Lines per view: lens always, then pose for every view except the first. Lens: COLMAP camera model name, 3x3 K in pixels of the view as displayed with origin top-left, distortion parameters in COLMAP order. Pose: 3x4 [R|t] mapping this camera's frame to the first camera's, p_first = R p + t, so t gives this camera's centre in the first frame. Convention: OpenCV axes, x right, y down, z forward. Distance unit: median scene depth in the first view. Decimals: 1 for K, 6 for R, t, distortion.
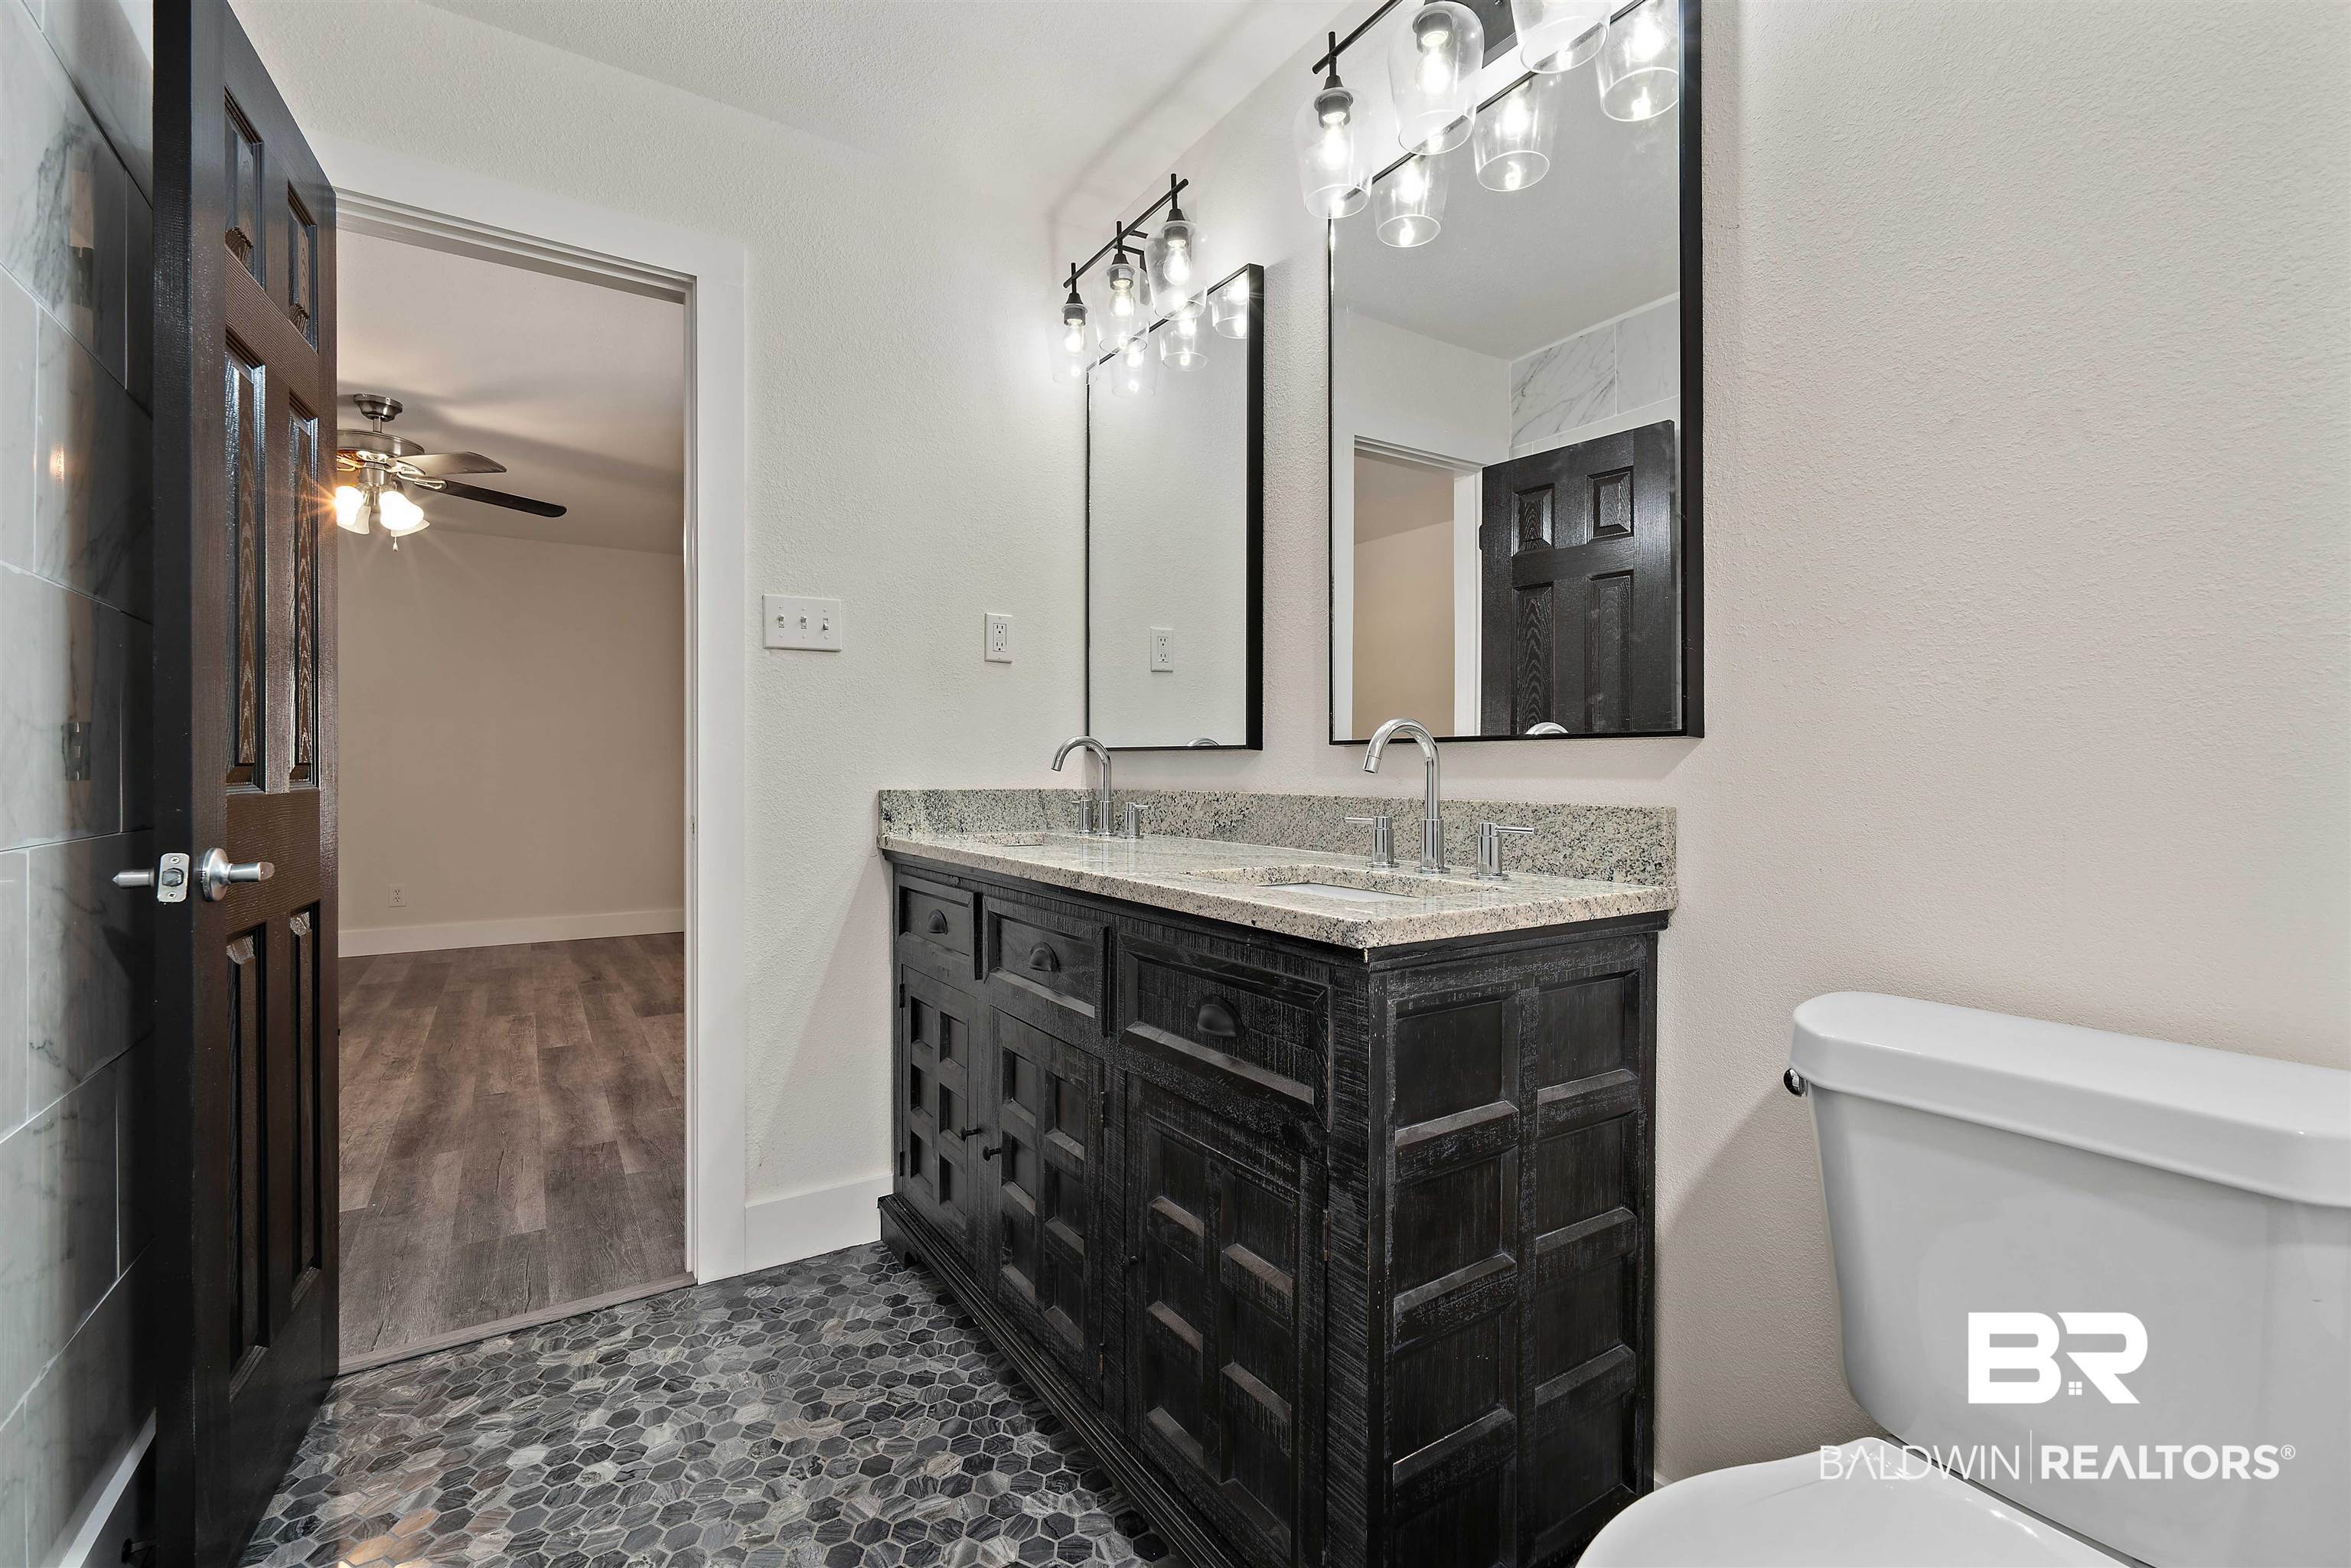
lens RADIAL K [[1021.8, 0, 1179.8], [0, 1021.8, 788.6], [0, 0, 1]] dist [-0.002560, -0.000867]
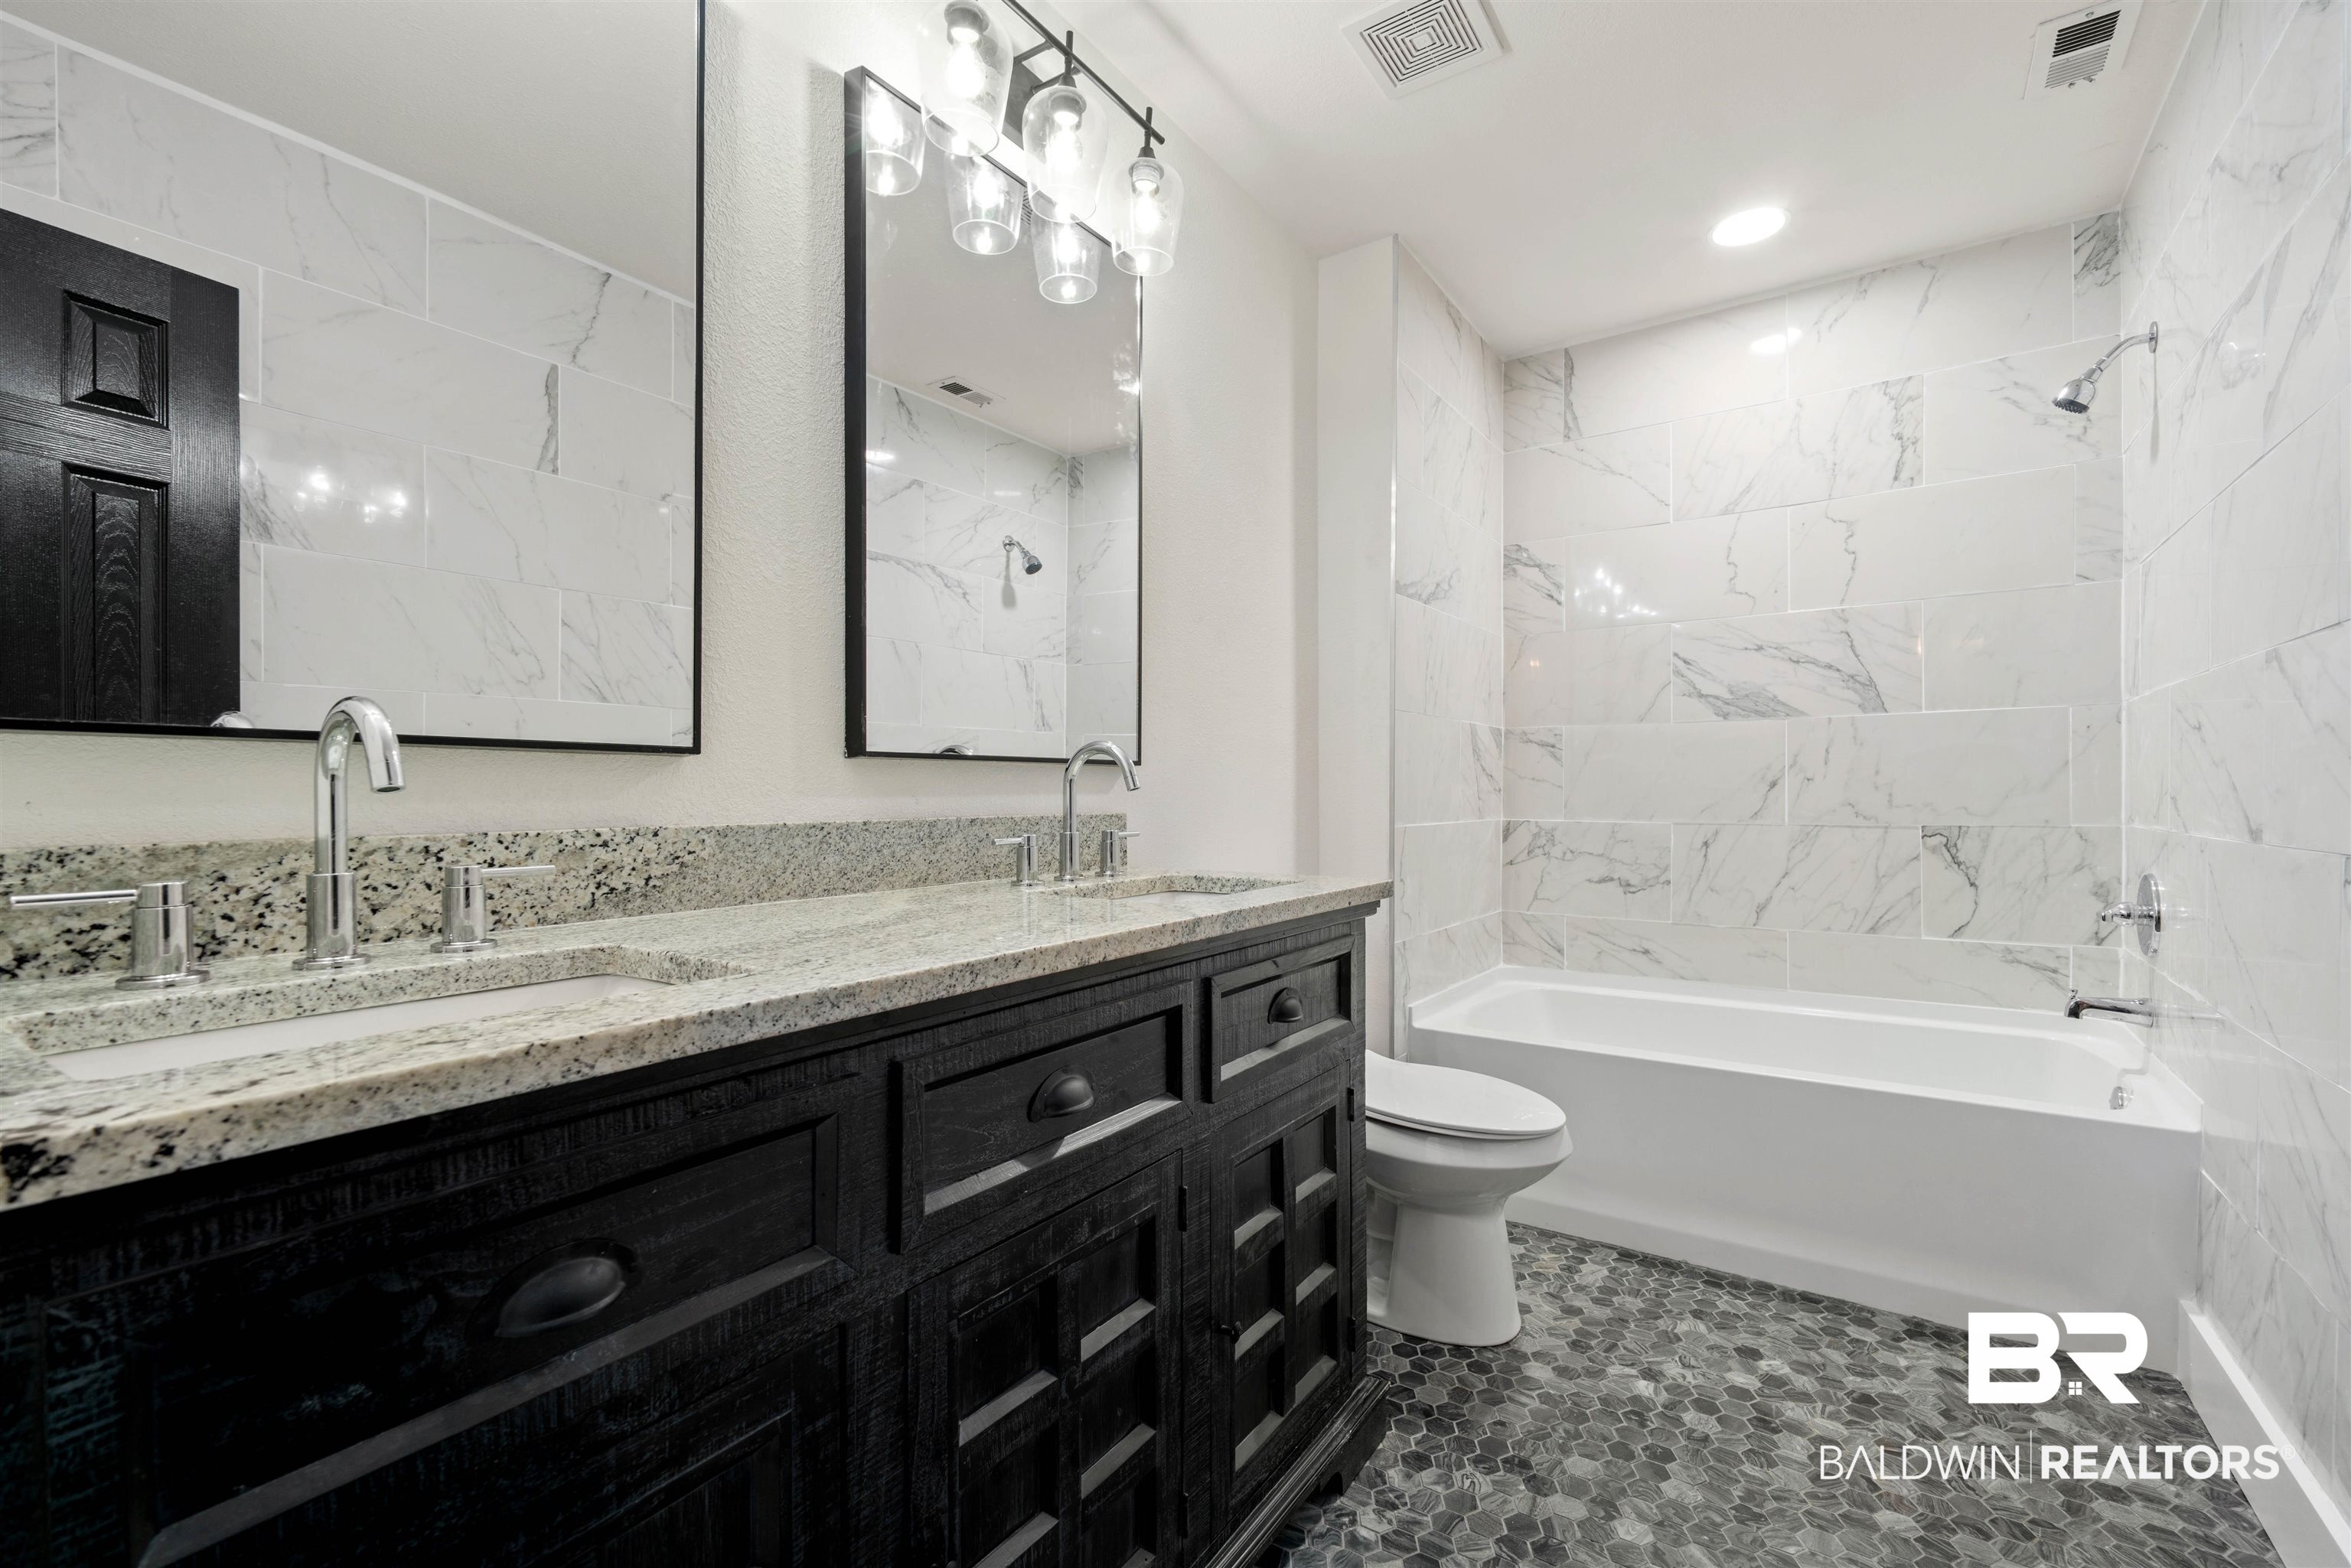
lens RADIAL K [[1021.8, 0, 1178.3], [0, 1021.8, 778.5], [0, 0, 1]] dist [-0.002560, -0.000867]
pose [[-0.429352, 0.009593, 0.903086, -0.640092], [0.014653, 0.999886, -0.003655, -0.018240], [-0.903018, 0.011663, -0.429444, 1.085921]]
